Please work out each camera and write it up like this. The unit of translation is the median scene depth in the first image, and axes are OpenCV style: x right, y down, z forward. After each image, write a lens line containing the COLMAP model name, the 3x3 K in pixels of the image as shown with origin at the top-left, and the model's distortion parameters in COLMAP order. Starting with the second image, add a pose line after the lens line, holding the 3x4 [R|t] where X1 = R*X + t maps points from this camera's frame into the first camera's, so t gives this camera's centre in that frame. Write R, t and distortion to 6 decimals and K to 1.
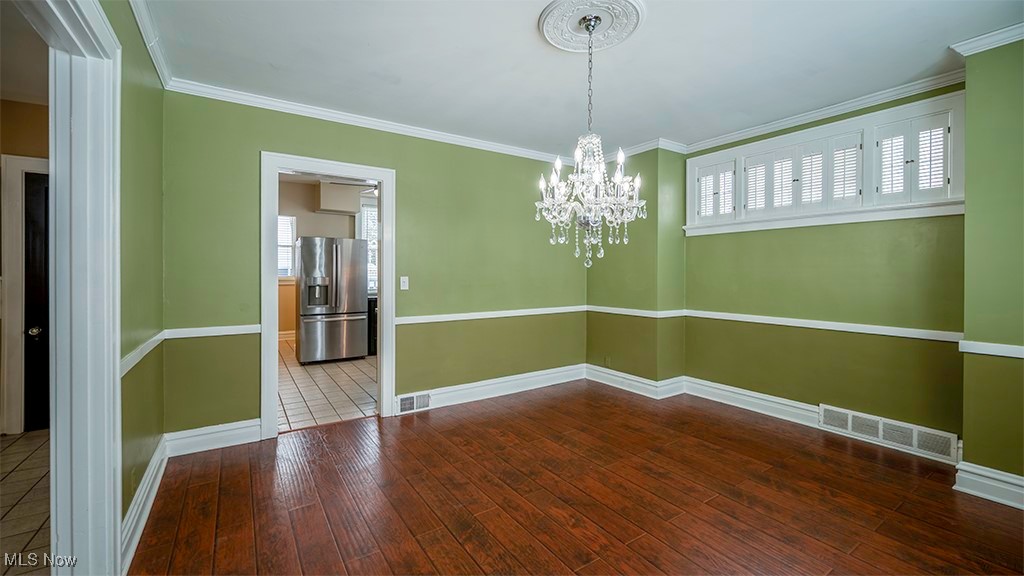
lens RADIAL K [[417.1, 0, 503.1], [0, 417.1, 269.3], [0, 0, 1]] dist [-0.001399, -0.000359]
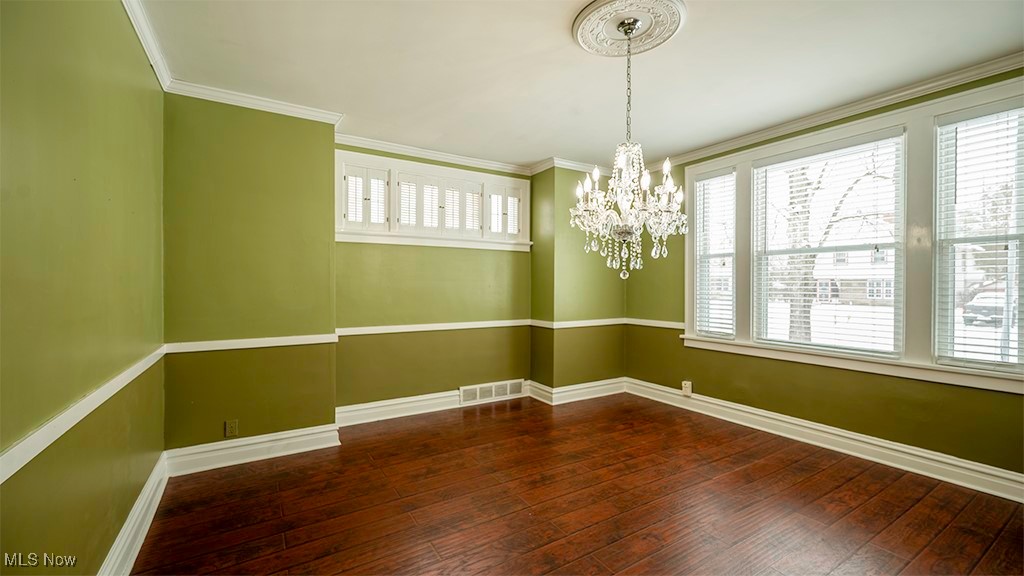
lens RADIAL K [[417.1, 0, 504.6], [0, 417.1, 286.1], [0, 0, 1]] dist [-0.001399, -0.000359]
pose [[0.018666, -0.002339, 0.999823, -0.565470], [-0.009934, 0.999947, 0.002525, 0.008372], [-0.999776, -0.009979, 0.018642, 0.924577]]
